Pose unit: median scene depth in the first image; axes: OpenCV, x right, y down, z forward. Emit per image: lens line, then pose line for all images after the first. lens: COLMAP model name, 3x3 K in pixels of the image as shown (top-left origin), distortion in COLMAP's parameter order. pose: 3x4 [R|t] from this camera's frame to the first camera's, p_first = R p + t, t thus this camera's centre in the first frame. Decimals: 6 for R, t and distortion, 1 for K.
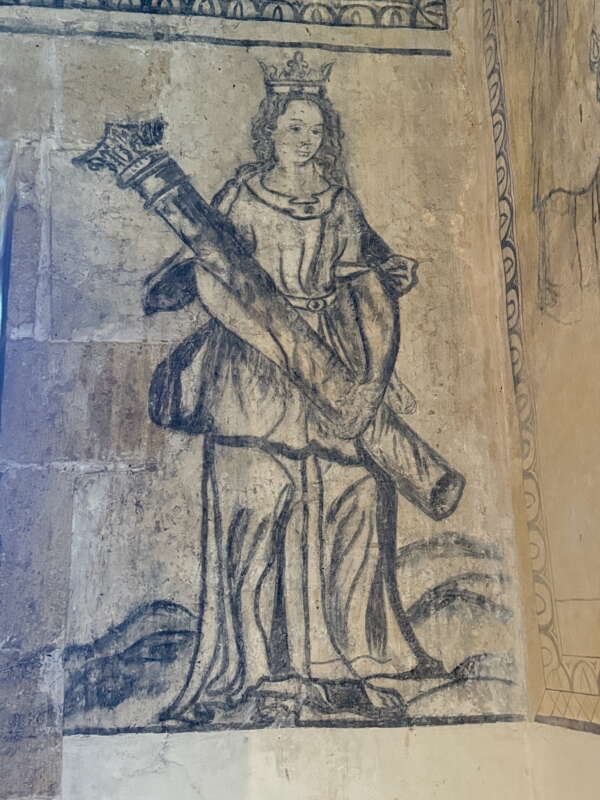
lens RADIAL K [[885.3, 0, 300.0], [0, 885.3, 400.0], [0, 0, 1]] dist [0.207548, -0.496489]
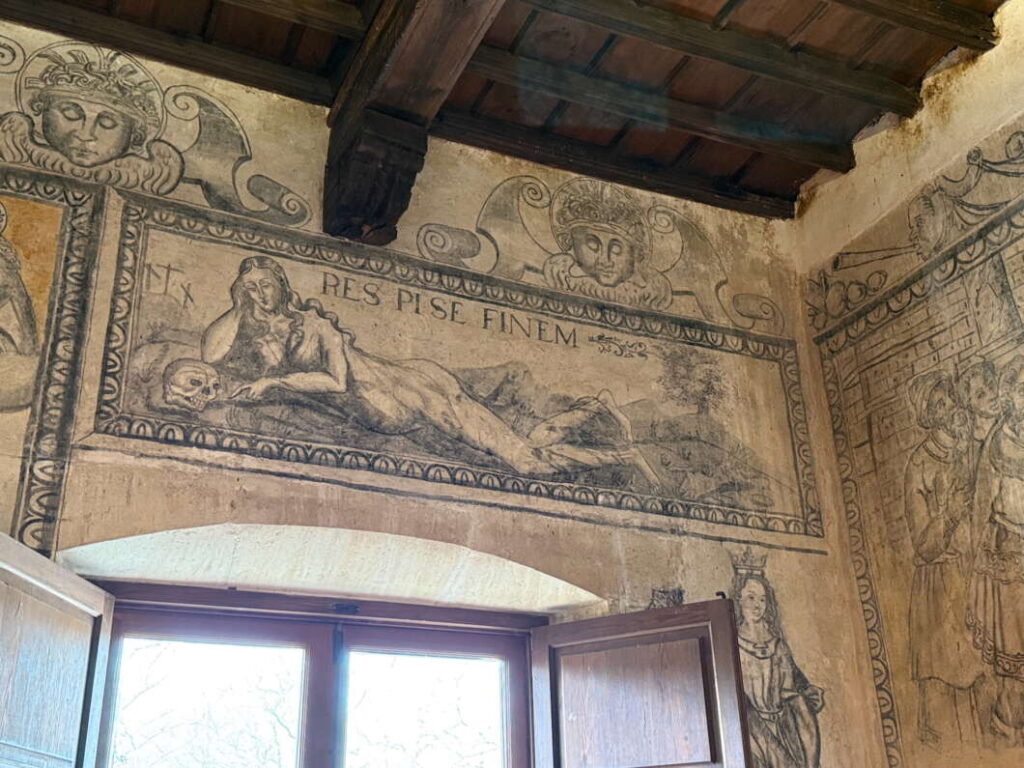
lens RADIAL K [[1133.2, 0, 512.0], [0, 1133.2, 384.0], [0, 0, 1]] dist [0.207548, -0.496489]
pose [[0.949885, 0.129078, 0.284707, -1.061967], [-0.066762, 0.973522, -0.218627, -0.199855], [-0.305388, 0.188663, 0.933351, -0.869703]]
